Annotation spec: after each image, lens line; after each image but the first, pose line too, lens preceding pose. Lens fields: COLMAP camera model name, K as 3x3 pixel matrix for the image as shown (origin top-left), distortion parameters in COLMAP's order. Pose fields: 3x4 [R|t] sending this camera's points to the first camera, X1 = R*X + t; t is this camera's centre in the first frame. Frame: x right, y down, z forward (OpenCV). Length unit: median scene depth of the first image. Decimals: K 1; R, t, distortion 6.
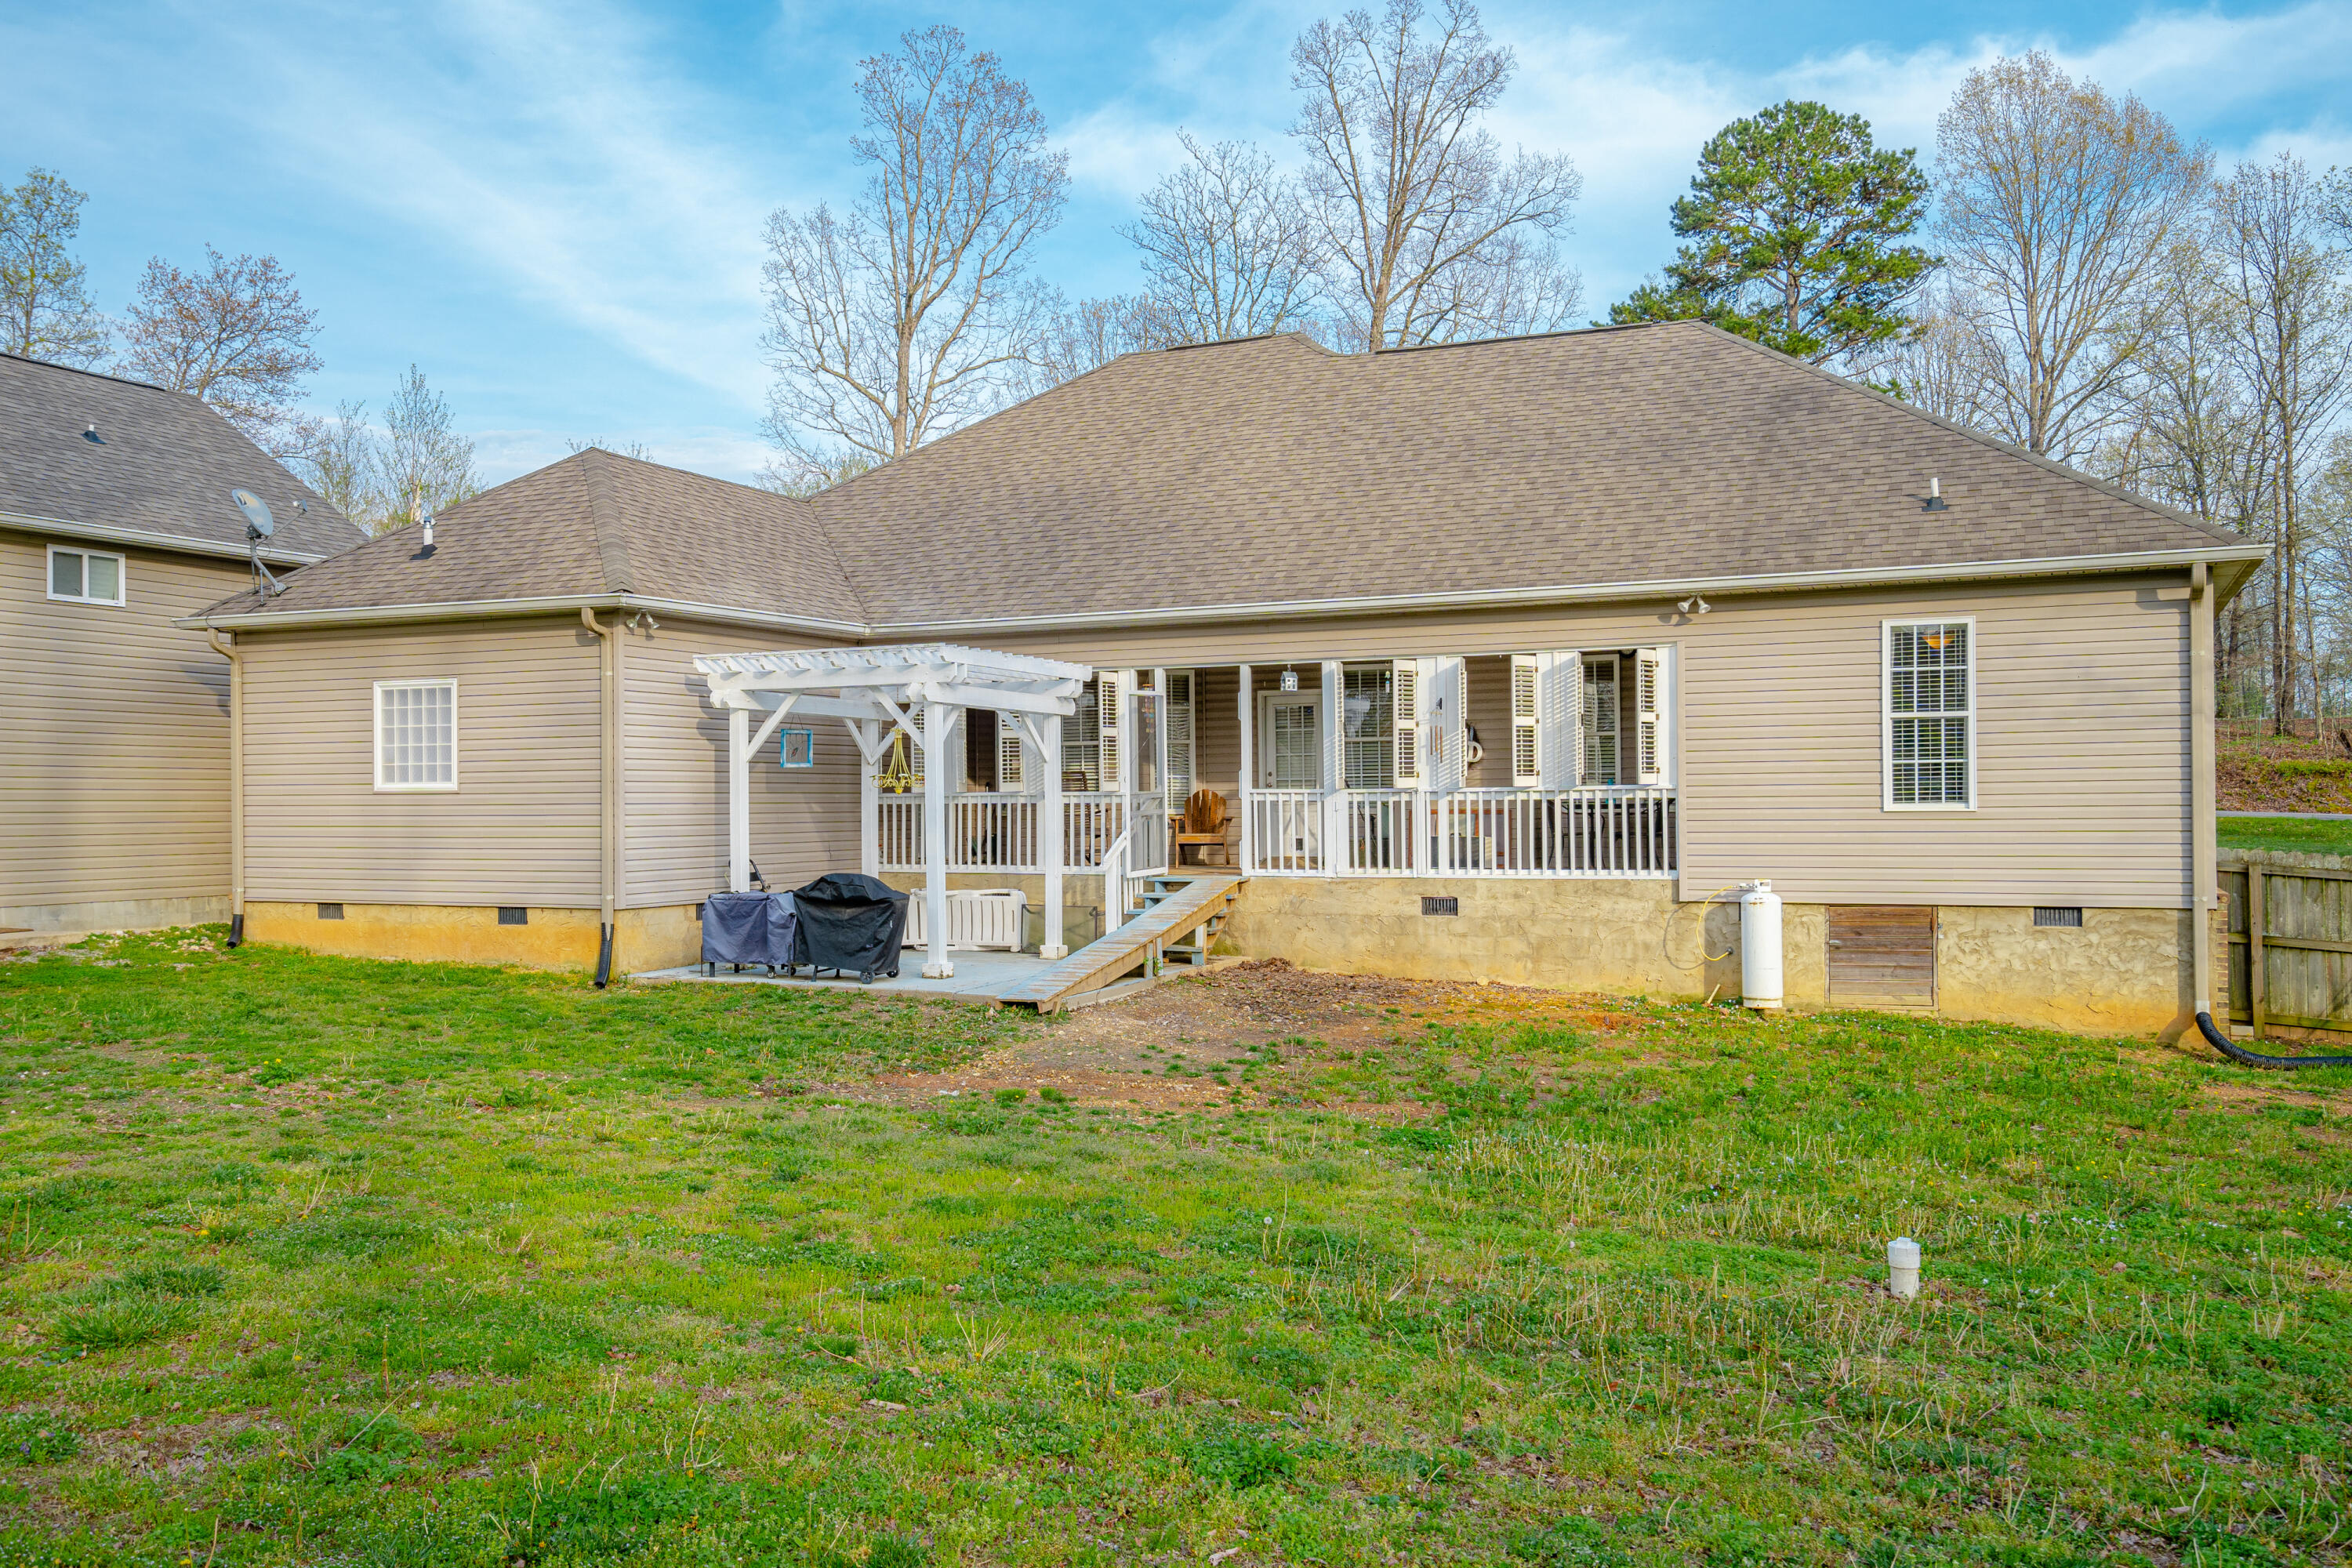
lens RADIAL K [[1897.1, 0, 1176.0], [0, 1897.1, 784.0], [0, 0, 1]] dist [0.034364, 0.001767]
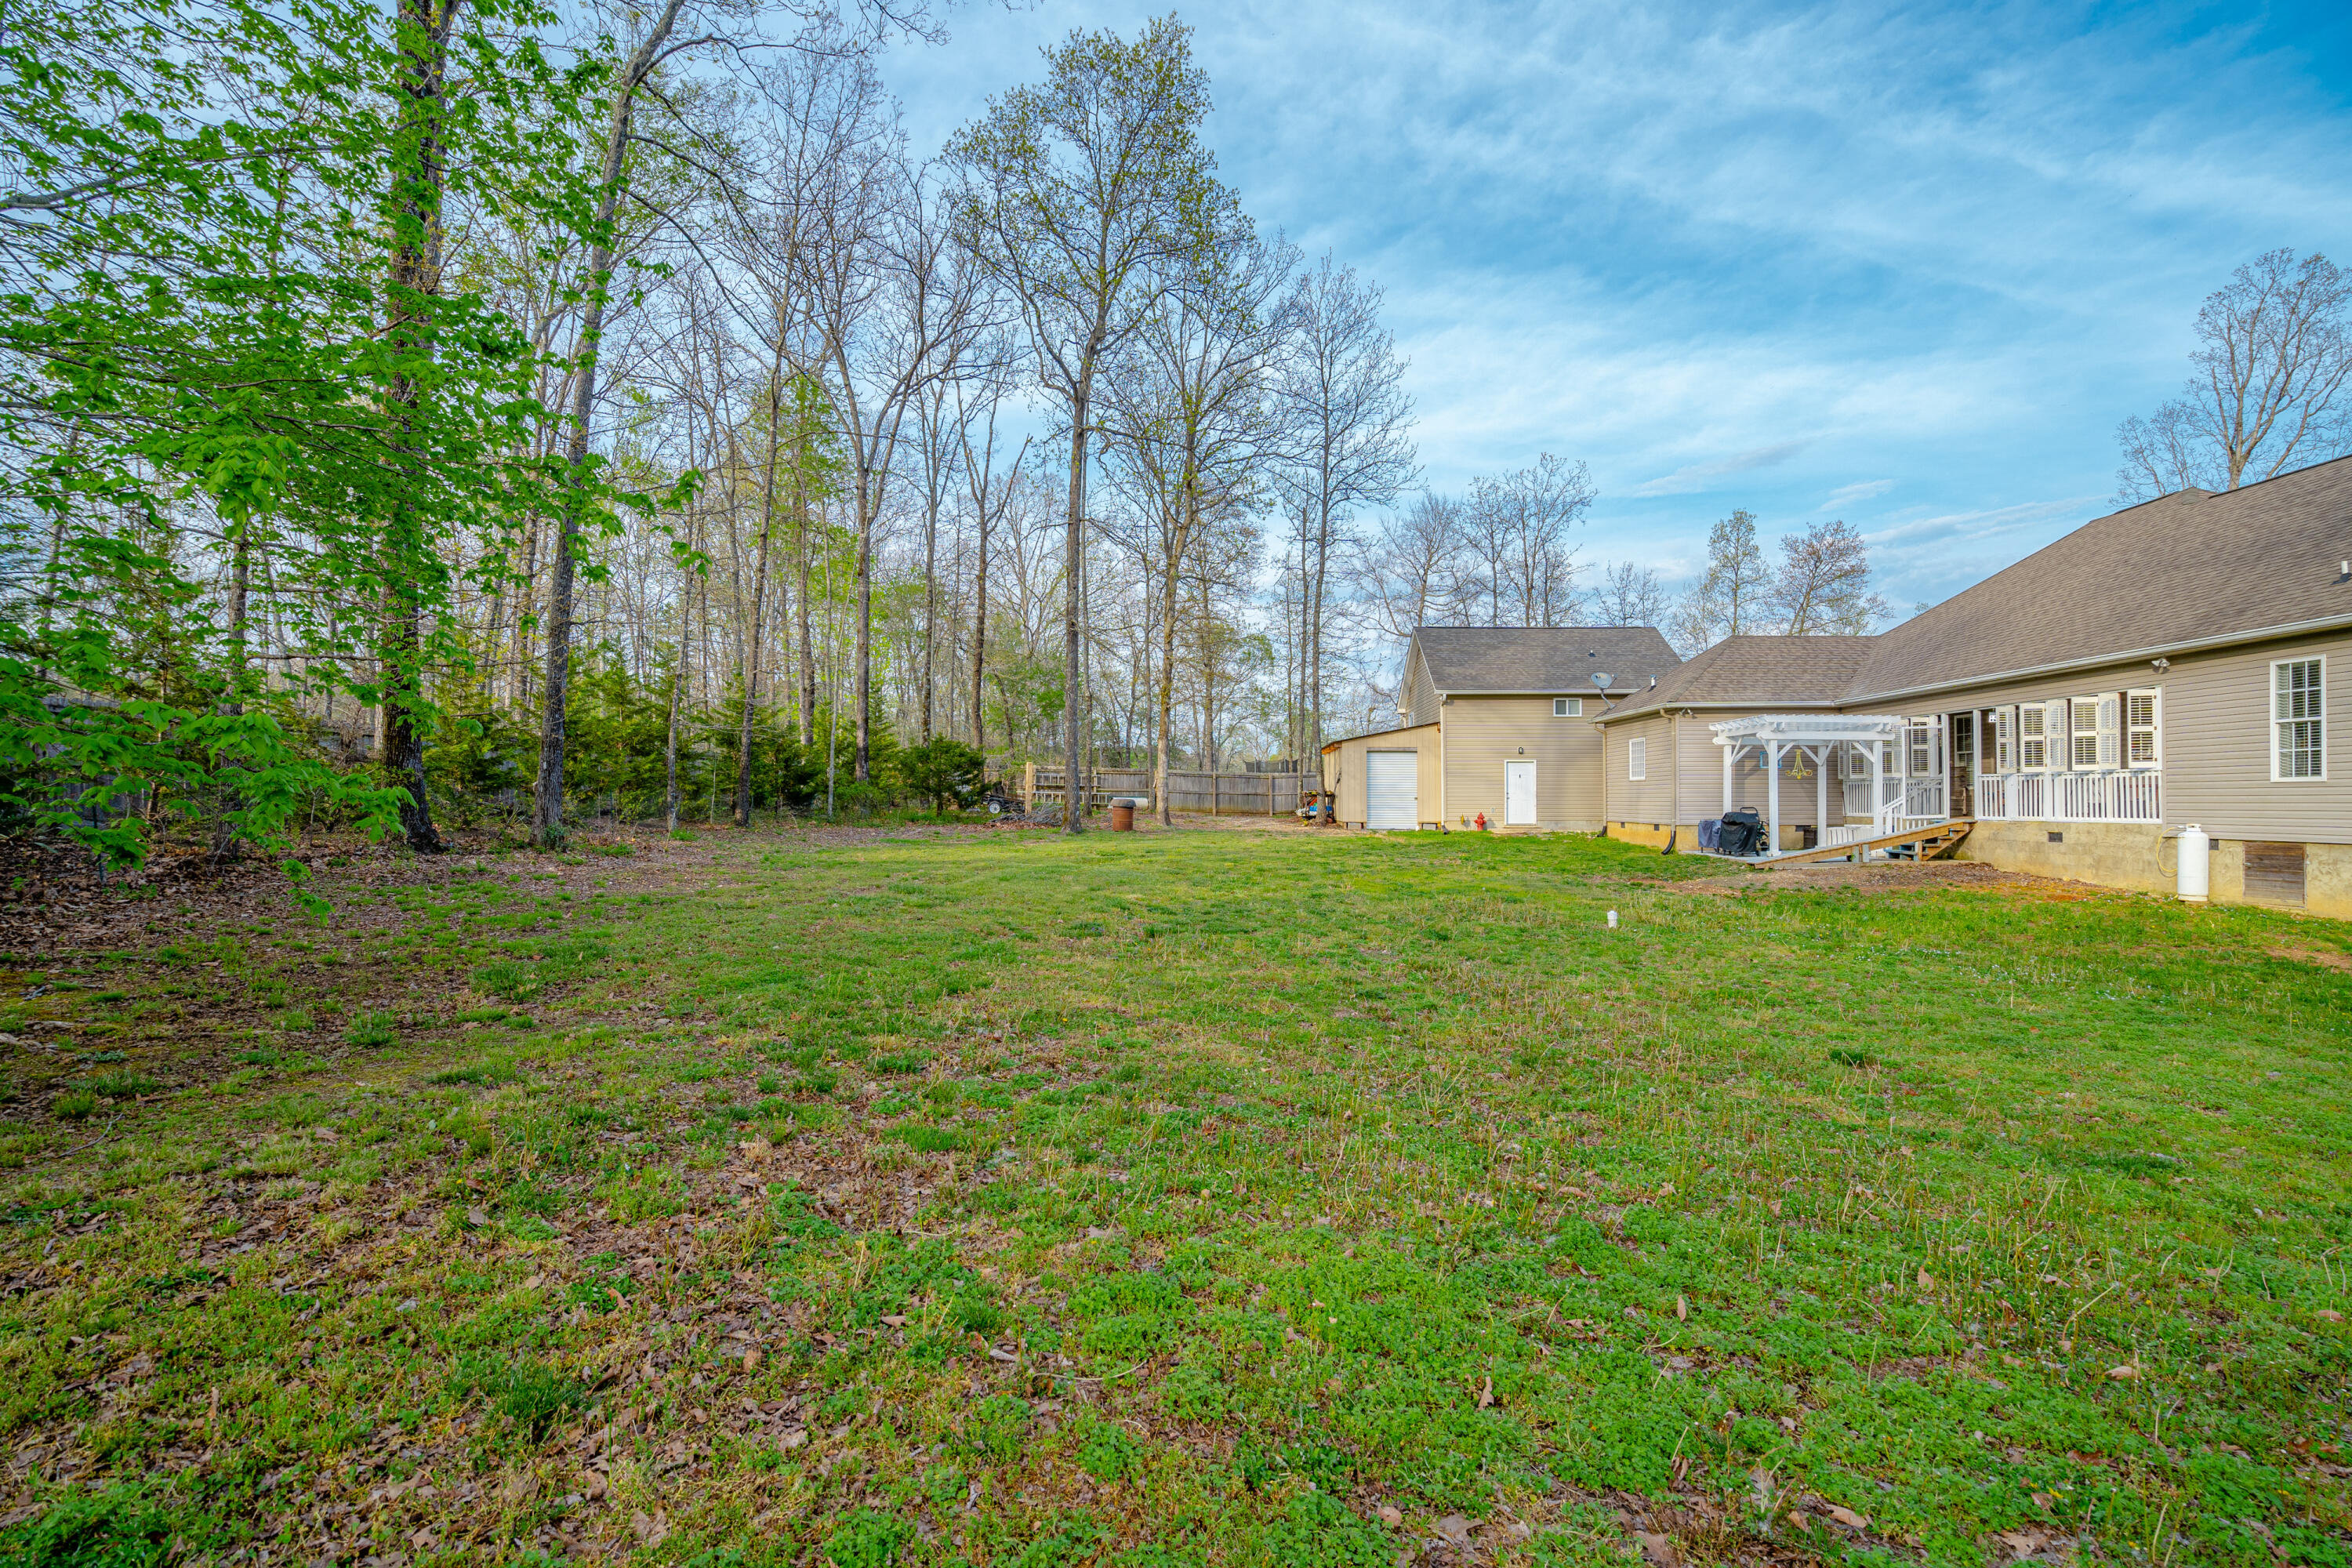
lens RADIAL K [[1074.0, 0, 1173.3], [0, 1074.0, 796.1], [0, 0, 1]] dist [-0.067289, 0.027563]
pose [[0.348567, 0.003865, -0.937276, 0.832658], [0.008425, 0.999938, 0.007257, 0.011491], [0.937246, -0.010426, 0.348513, -0.148453]]
